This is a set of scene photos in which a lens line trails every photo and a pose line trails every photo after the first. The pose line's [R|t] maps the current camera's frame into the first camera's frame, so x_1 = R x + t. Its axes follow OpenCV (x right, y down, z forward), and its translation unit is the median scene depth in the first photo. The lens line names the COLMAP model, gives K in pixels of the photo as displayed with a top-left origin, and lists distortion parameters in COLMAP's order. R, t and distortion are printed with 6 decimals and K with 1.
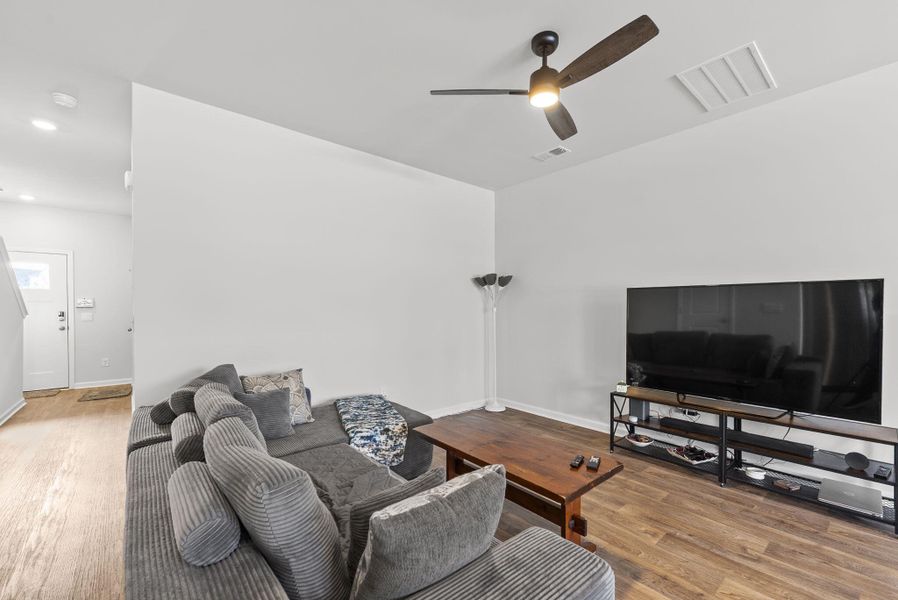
lens RADIAL K [[370.4, 0, 459.7], [0, 370.4, 312.8], [0, 0, 1]] dist [-0.011678, -0.000076]
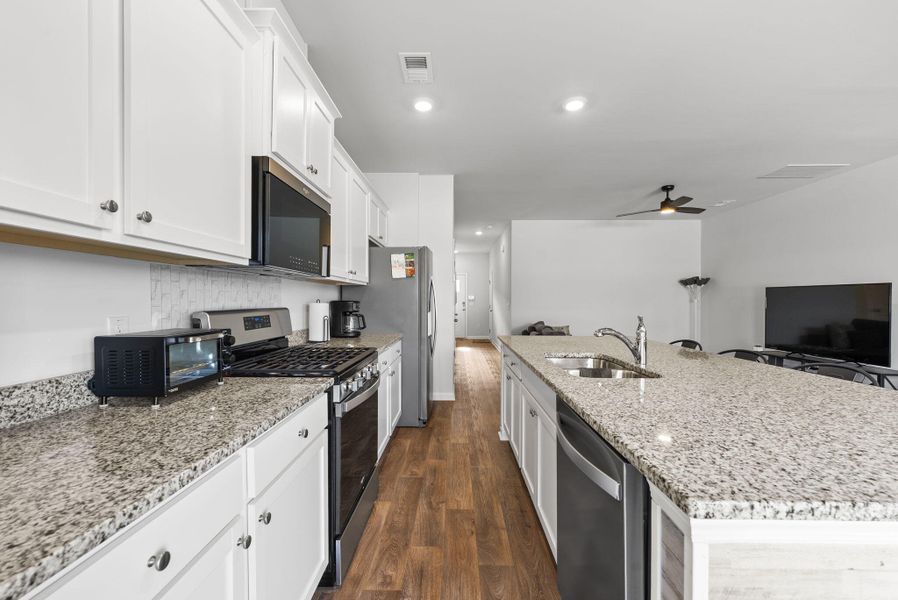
lens RADIAL K [[370.4, 0, 450.7], [0, 370.4, 300.6], [0, 0, 1]] dist [-0.011678, -0.000076]
pose [[0.746752, -0.001128, -0.665102, 0.350625], [-0.007813, 0.999915, -0.010468, 0.012805], [0.665057, 0.013014, 0.746679, -0.773354]]
